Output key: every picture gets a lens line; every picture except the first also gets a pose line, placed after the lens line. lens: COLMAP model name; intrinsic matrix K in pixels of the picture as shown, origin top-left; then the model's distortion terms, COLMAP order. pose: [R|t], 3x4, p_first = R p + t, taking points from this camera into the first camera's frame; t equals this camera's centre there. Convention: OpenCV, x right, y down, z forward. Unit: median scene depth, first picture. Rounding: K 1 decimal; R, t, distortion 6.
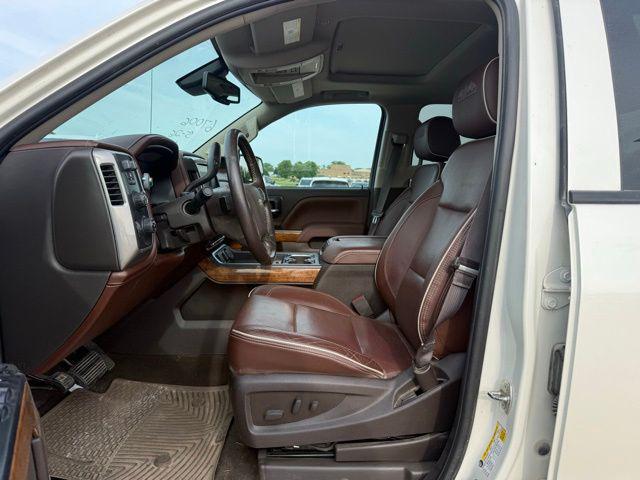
lens RADIAL K [[449.2, 0, 320.0], [0, 449.2, 240.0], [0, 0, 1]] dist [0.075609, -0.100542]
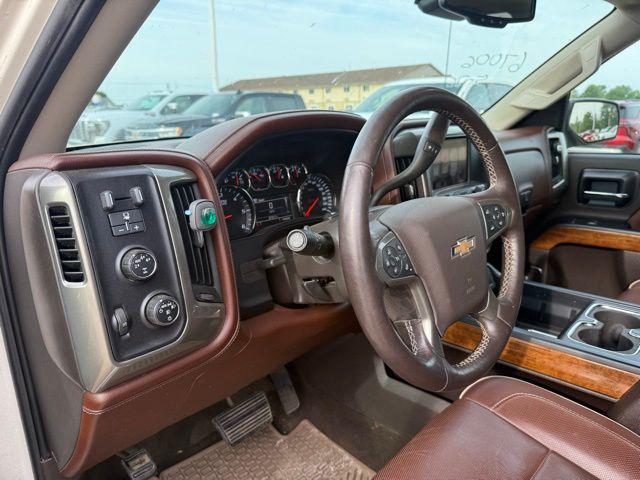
lens RADIAL K [[449.2, 0, 320.0], [0, 449.2, 240.0], [0, 0, 1]] dist [0.075609, -0.100542]
pose [[0.709452, 0.152936, -0.687960, 0.067016], [-0.058842, 0.985616, 0.158426, -0.131424], [0.702293, -0.071915, 0.708246, 0.483698]]
